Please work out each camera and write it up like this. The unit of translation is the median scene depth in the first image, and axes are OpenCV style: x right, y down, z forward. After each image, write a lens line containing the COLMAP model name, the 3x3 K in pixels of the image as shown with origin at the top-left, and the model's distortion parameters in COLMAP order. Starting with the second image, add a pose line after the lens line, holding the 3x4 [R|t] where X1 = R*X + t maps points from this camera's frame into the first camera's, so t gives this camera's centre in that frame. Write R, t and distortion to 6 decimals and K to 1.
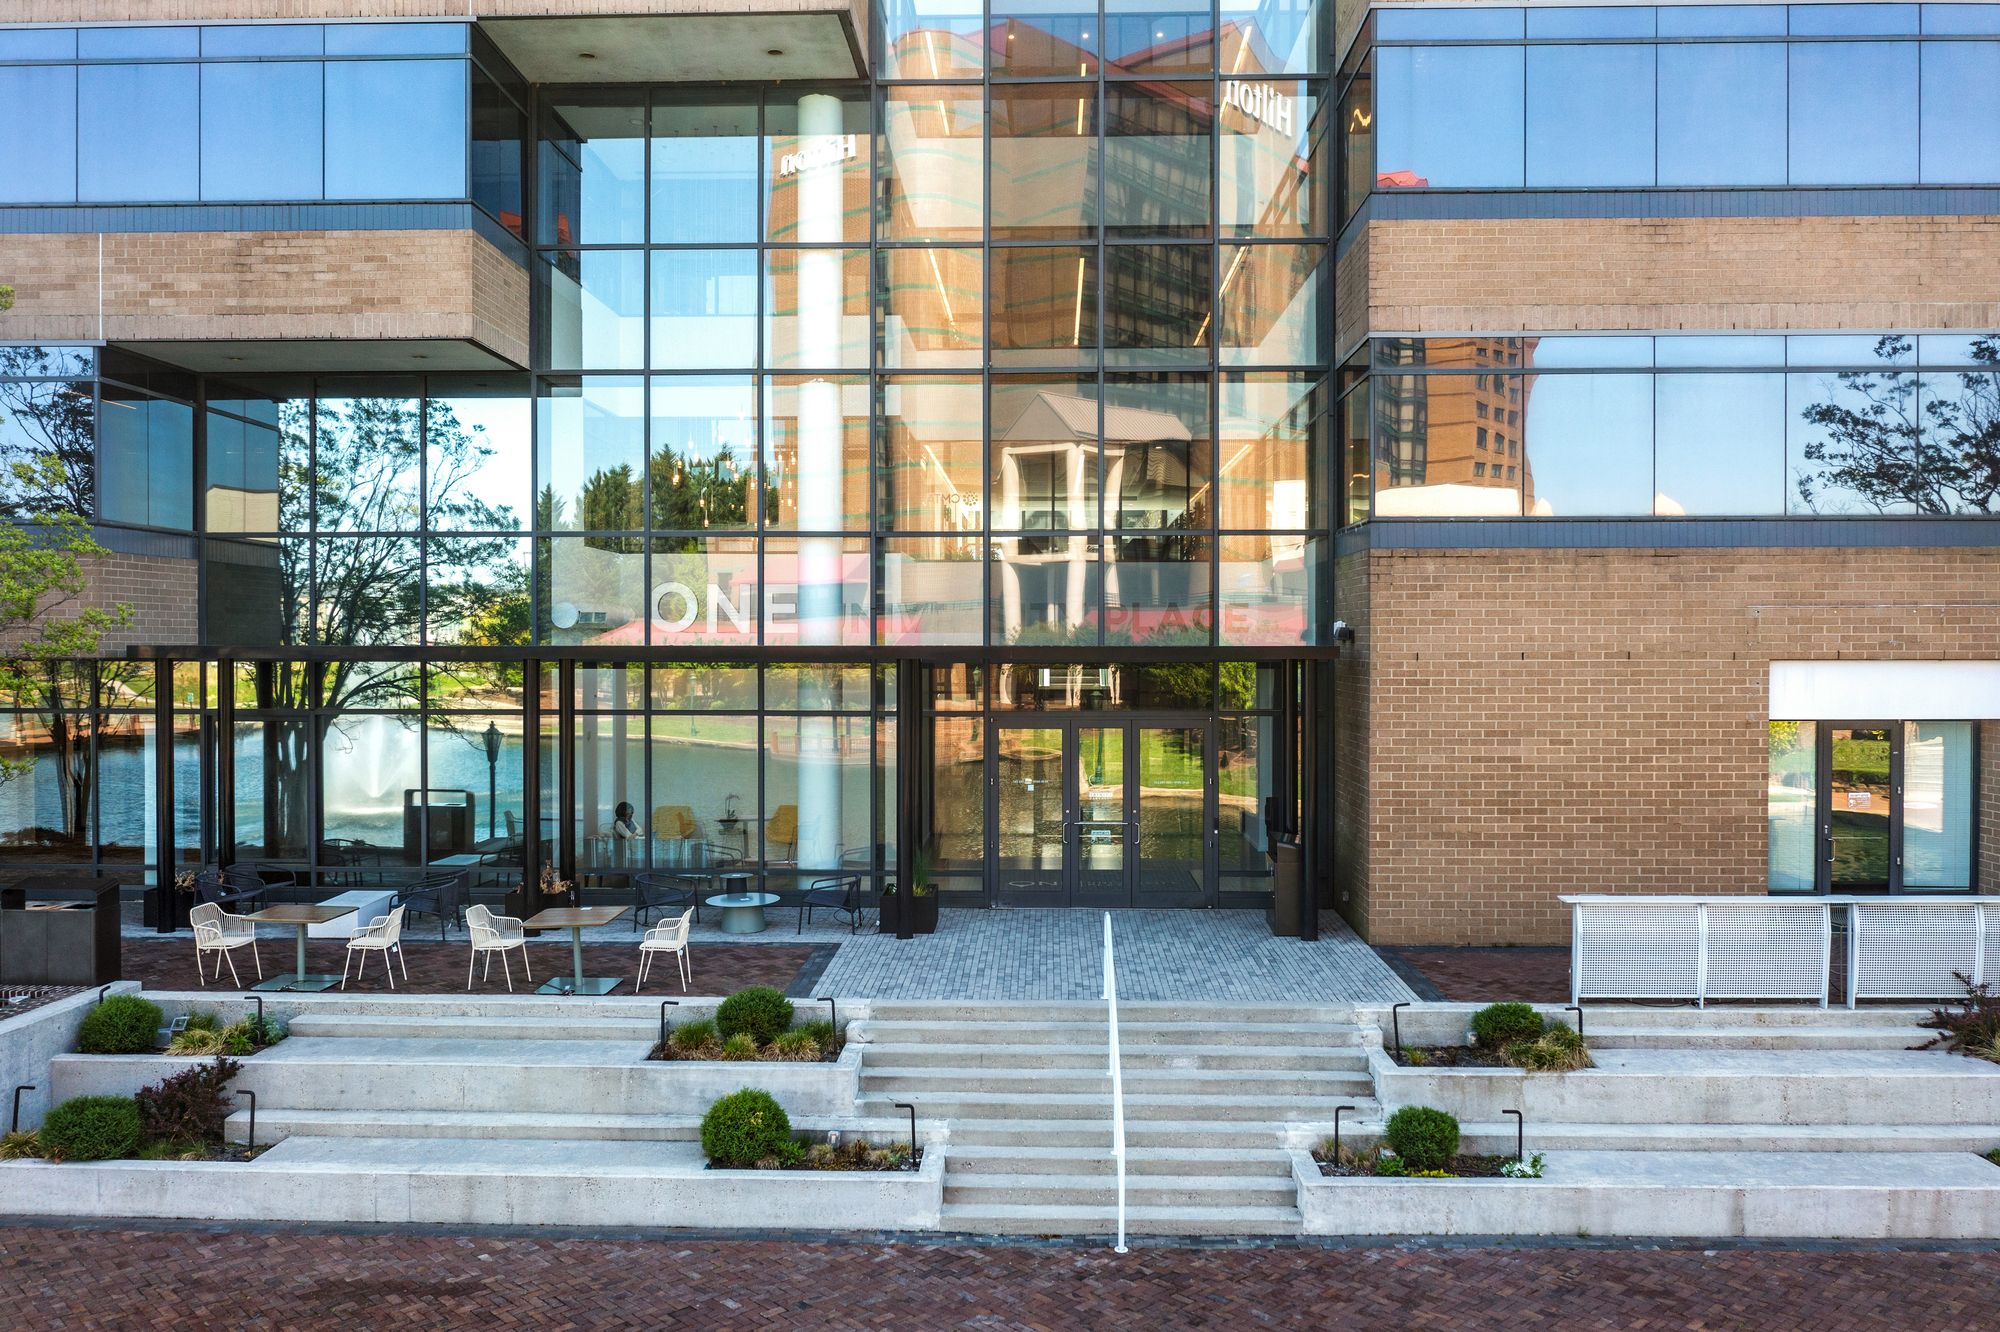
lens RADIAL K [[1583.2, 0, 999.2], [0, 1583.2, 674.9], [0, 0, 1]] dist [-0.003911, -0.014787]
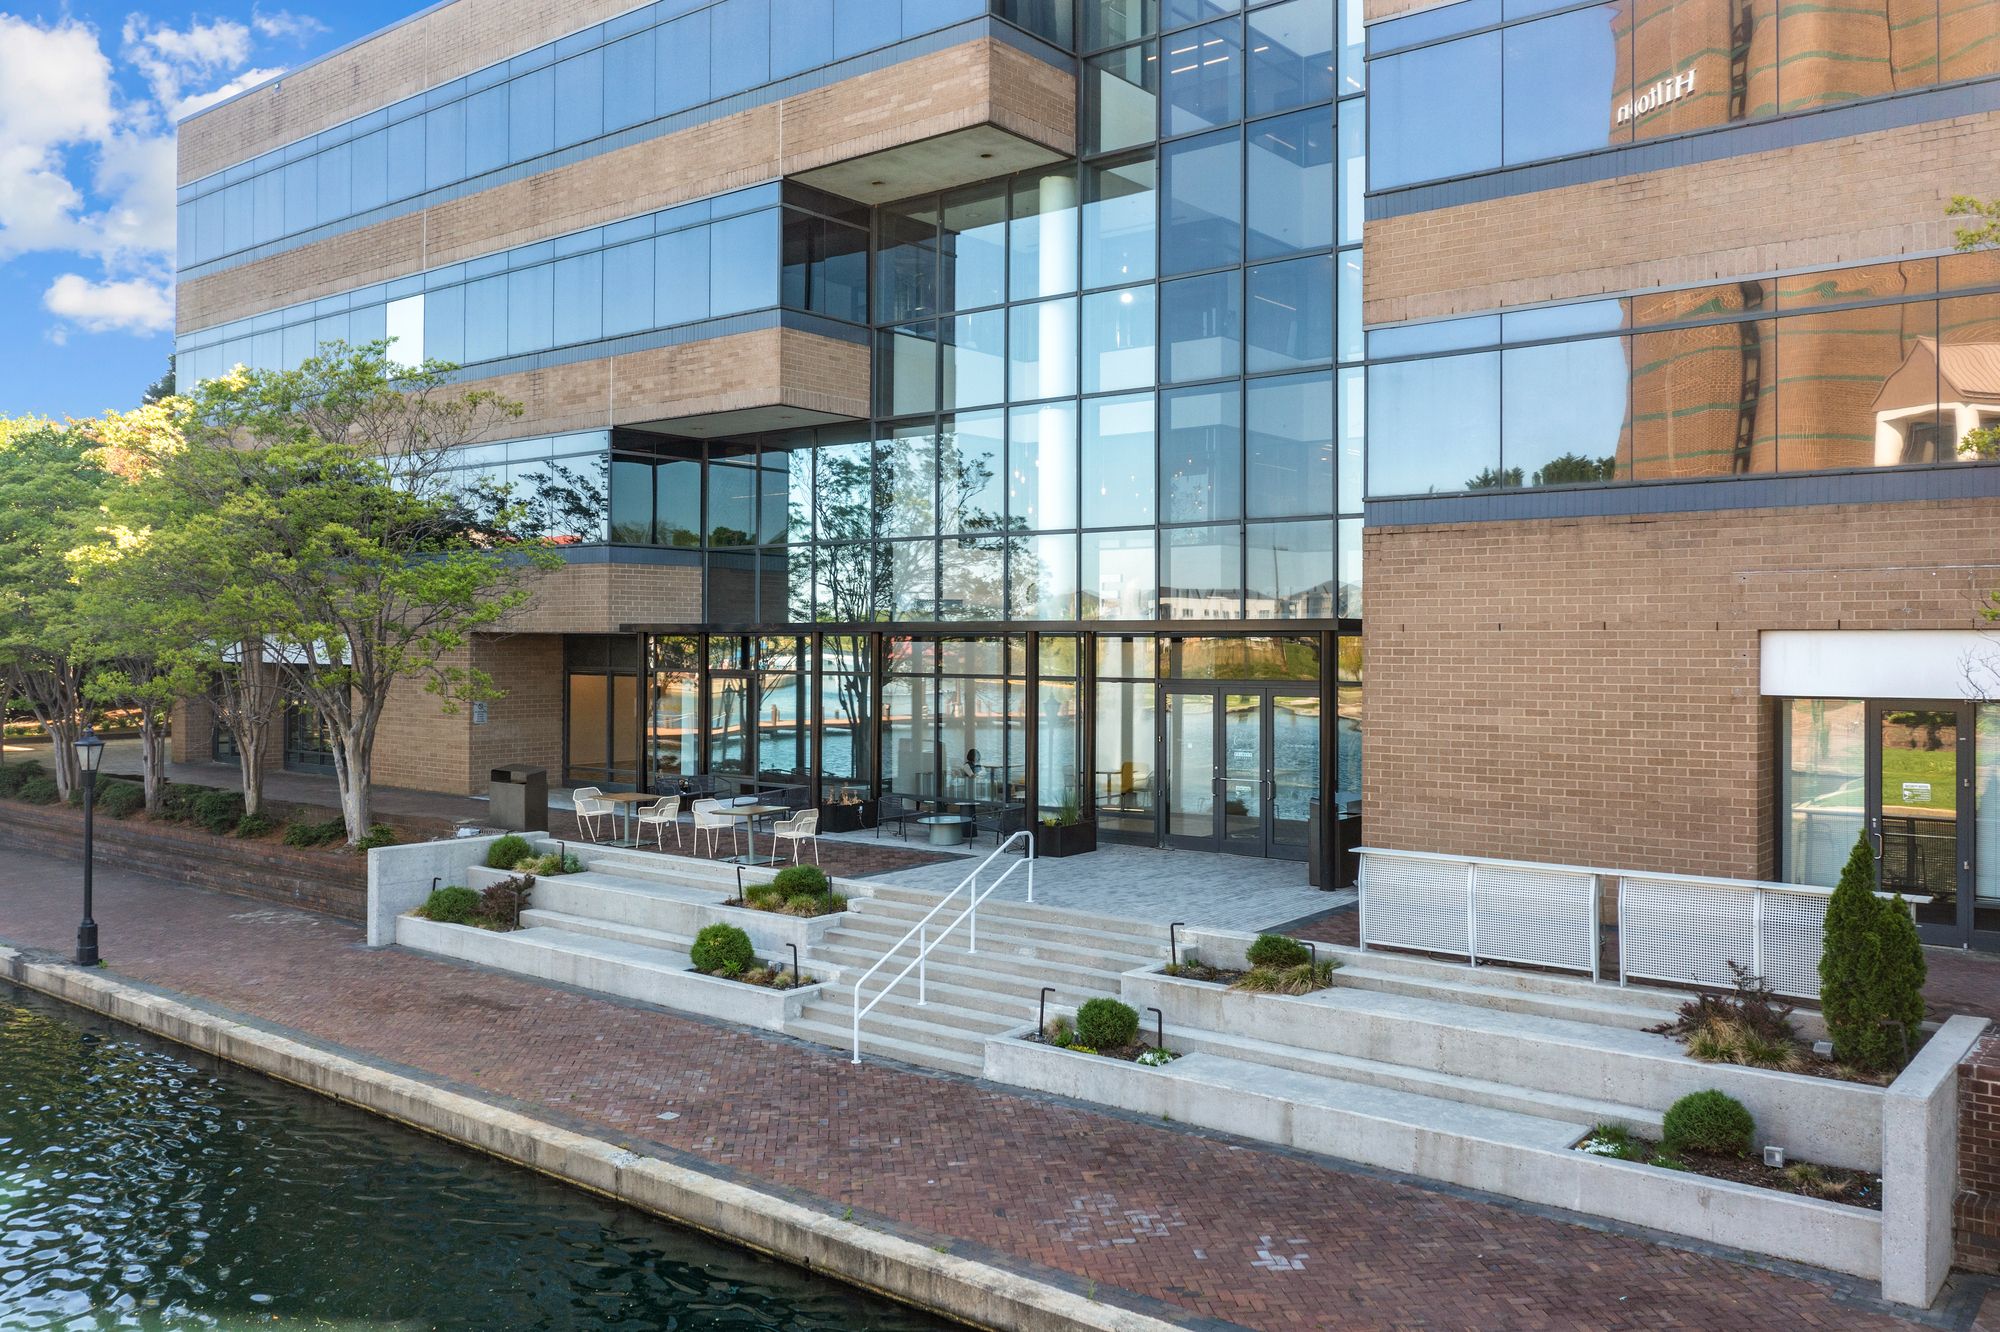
lens RADIAL K [[1583.2, 0, 996.0], [0, 1583.2, 650.1], [0, 0, 1]] dist [-0.003911, -0.014787]
pose [[0.798337, 0.005418, -0.602186, 0.688367], [-0.014266, 0.999849, -0.009918, 0.017690], [0.602041, 0.016509, 0.798294, -0.004969]]
